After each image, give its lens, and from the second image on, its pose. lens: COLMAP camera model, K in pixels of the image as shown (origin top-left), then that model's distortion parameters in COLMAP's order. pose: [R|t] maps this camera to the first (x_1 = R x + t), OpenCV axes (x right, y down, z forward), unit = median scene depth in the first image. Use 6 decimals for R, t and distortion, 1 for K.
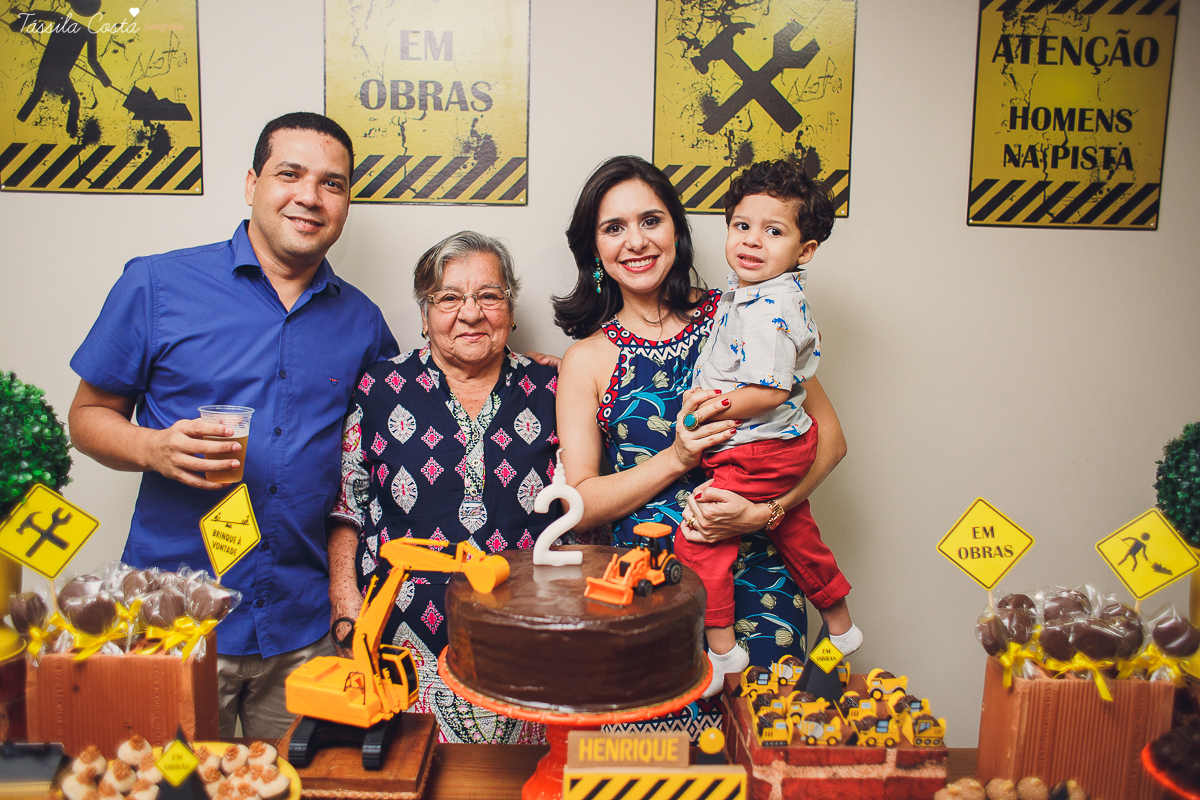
lens RADIAL K [[964.0, 0, 600.0], [0, 964.0, 400.0], [0, 0, 1]] dist [-0.101943, 0.135109]
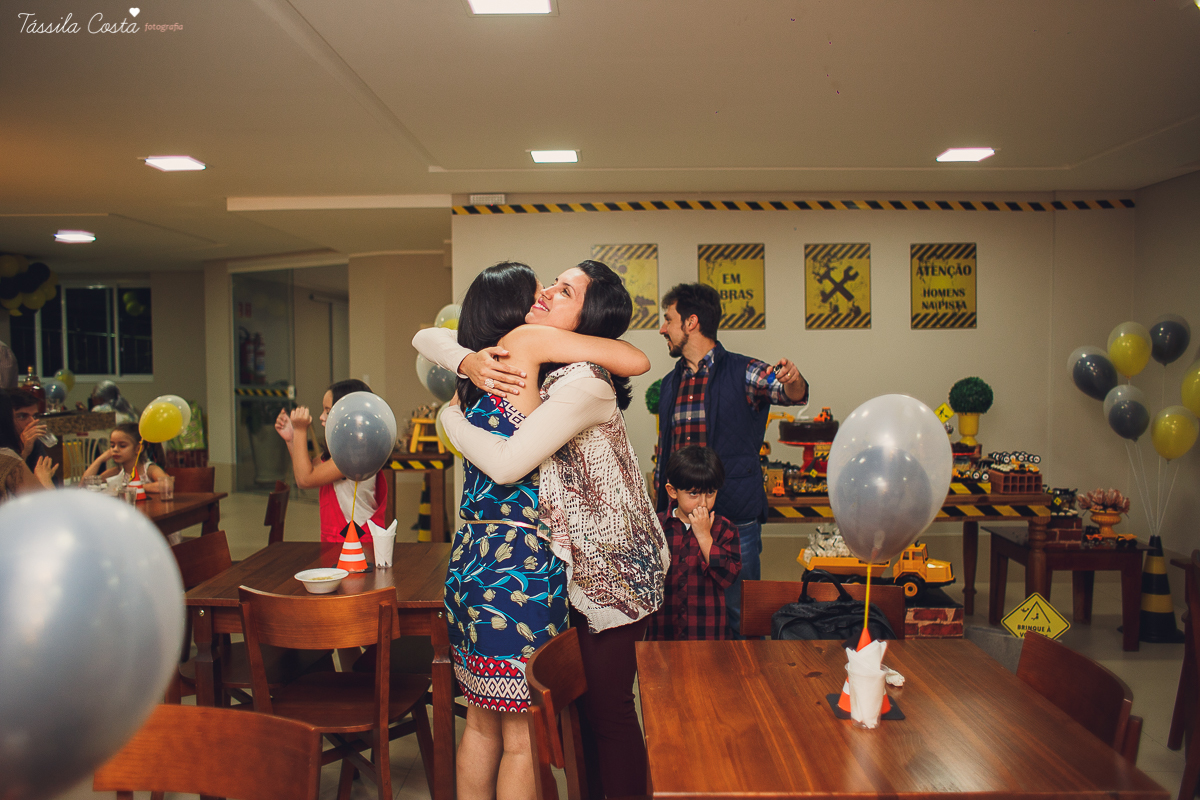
lens RADIAL K [[957.3, 0, 600.0], [0, 957.3, 400.0], [0, 0, 1]] dist [-0.102046, 0.133927]
pose [[0.997864, -0.035163, -0.055048, -0.449904], [0.031279, 0.997064, -0.069896, 0.223761], [0.057344, 0.068025, 0.996034, -2.080858]]
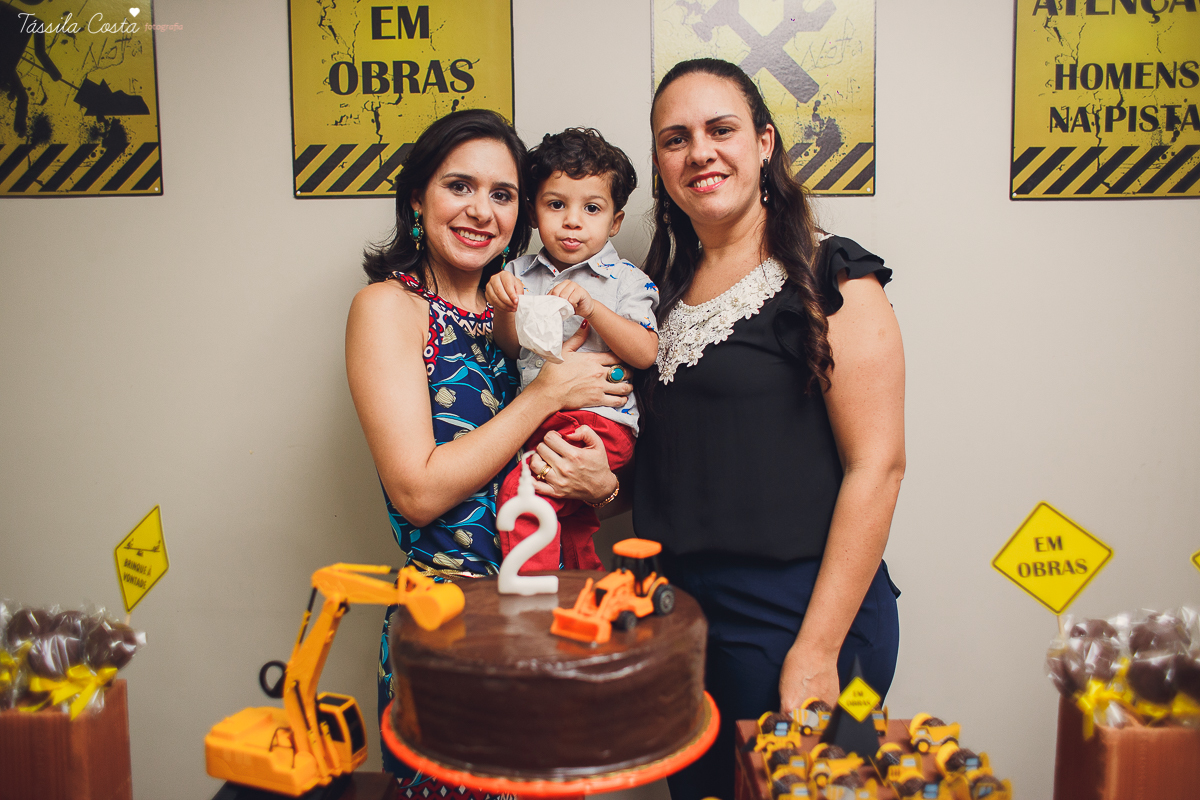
lens RADIAL K [[964.0, 0, 600.0], [0, 964.0, 400.0], [0, 0, 1]] dist [-0.101943, 0.135109]
pose [[0.998848, -0.026392, -0.040077, 0.035313], [0.025277, 0.999286, -0.028083, 0.018675], [0.040790, 0.027038, 0.998802, 0.108758]]
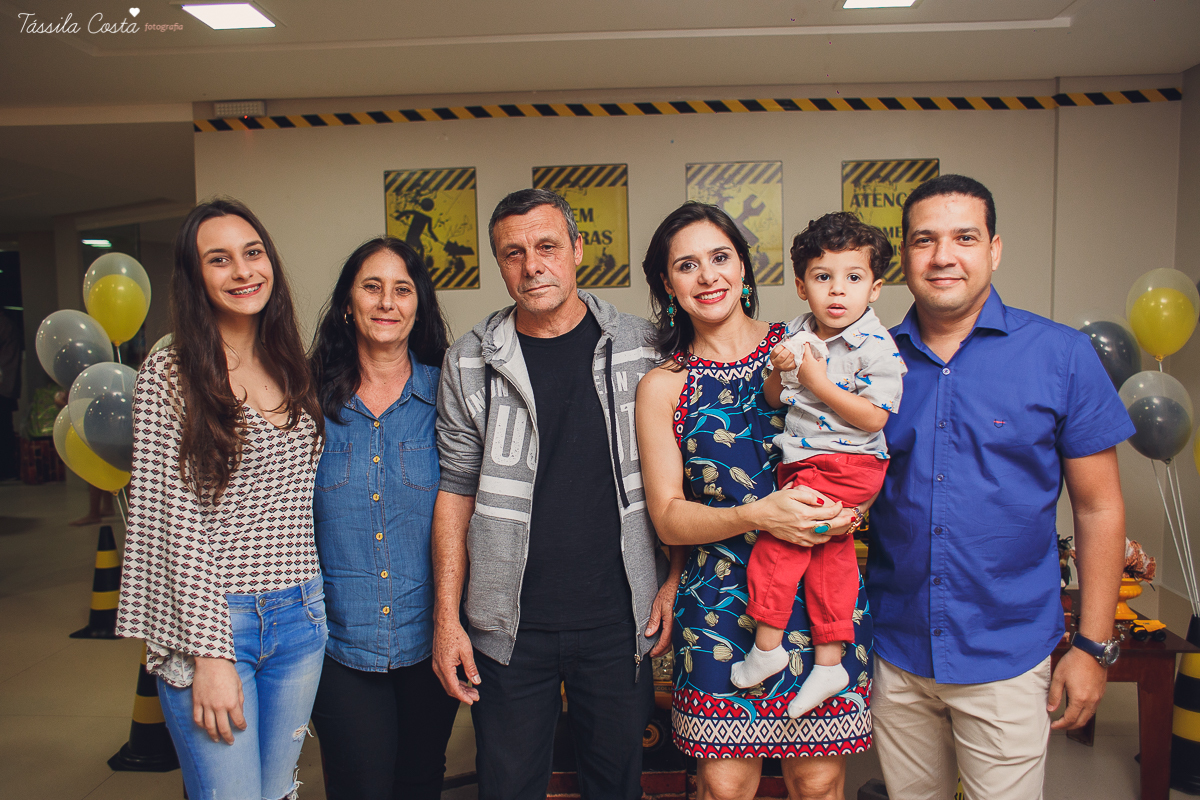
lens RADIAL K [[988.2, 0, 573.7], [0, 988.2, 405.8], [0, 0, 1]] dist [-0.099098, 0.122857]
pose [[0.993533, -0.034624, -0.108135, 0.028411], [0.031164, 0.998952, -0.033526, 0.133801], [0.109183, 0.029940, 0.993571, -1.207029]]
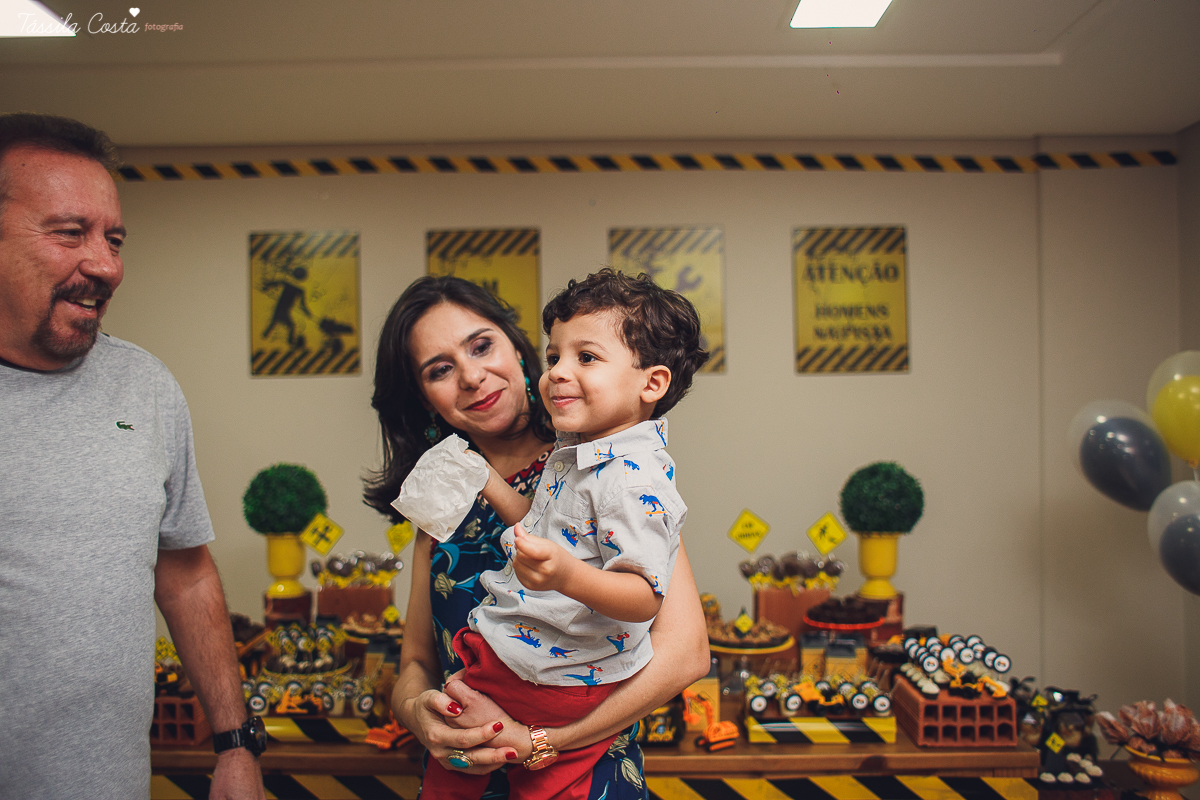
lens RADIAL K [[964.0, 0, 600.0], [0, 964.0, 400.0], [0, 0, 1]] dist [-0.101943, 0.135109]
pose [[0.997986, -0.037627, -0.051062, 0.123106], [0.030333, 0.990138, -0.136772, 0.092767], [0.055705, 0.134947, 0.989286, -0.758700]]
